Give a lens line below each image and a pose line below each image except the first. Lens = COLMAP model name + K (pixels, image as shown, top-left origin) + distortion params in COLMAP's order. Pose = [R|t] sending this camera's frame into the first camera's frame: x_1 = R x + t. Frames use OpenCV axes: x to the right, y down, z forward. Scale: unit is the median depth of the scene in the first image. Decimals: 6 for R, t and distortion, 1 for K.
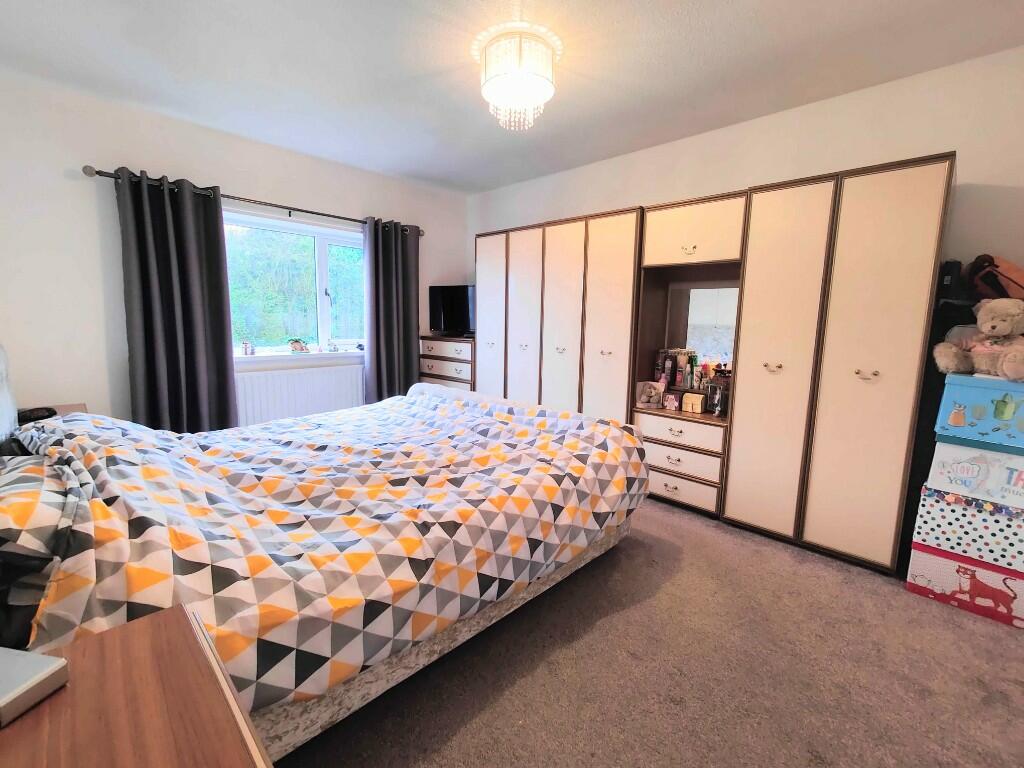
lens RADIAL K [[448.6, 0, 511.6], [0, 448.6, 379.4], [0, 0, 1]] dist [0.007211, -0.000625]
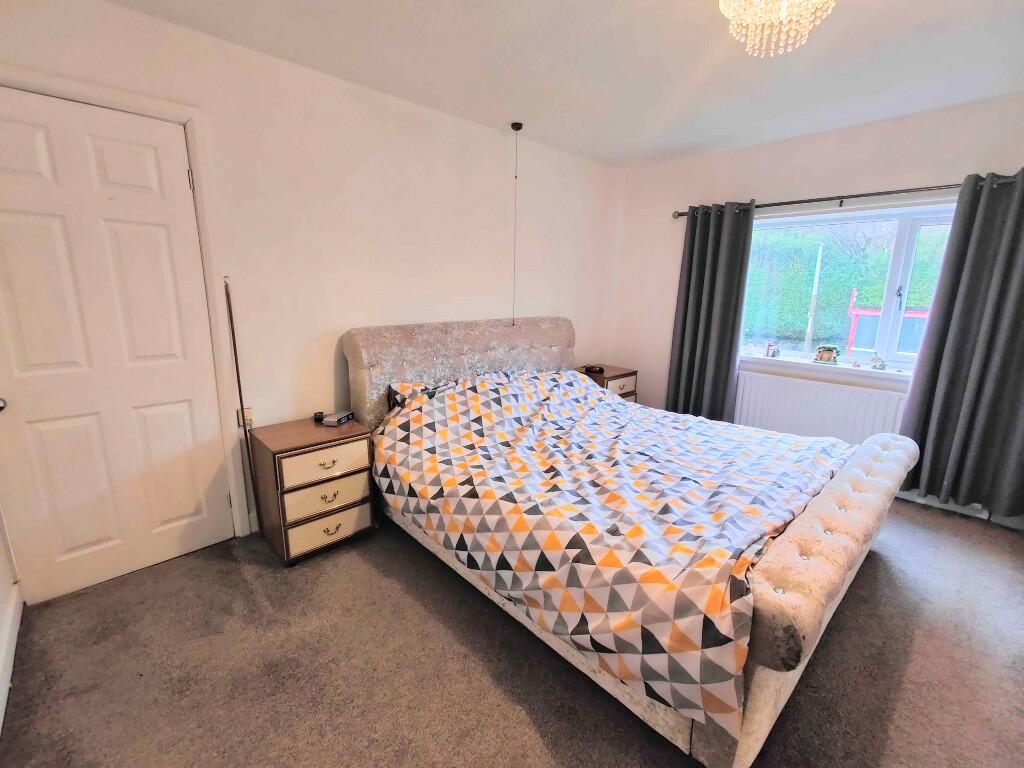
lens RADIAL K [[448.6, 0, 511.6], [0, 448.6, 379.4], [0, 0, 1]] dist [0.007211, -0.000625]
pose [[-0.045553, 0.185259, -0.981633, 0.704835], [-0.147346, 0.970659, 0.190025, -0.173675], [0.988036, 0.153296, -0.016919, 0.689351]]
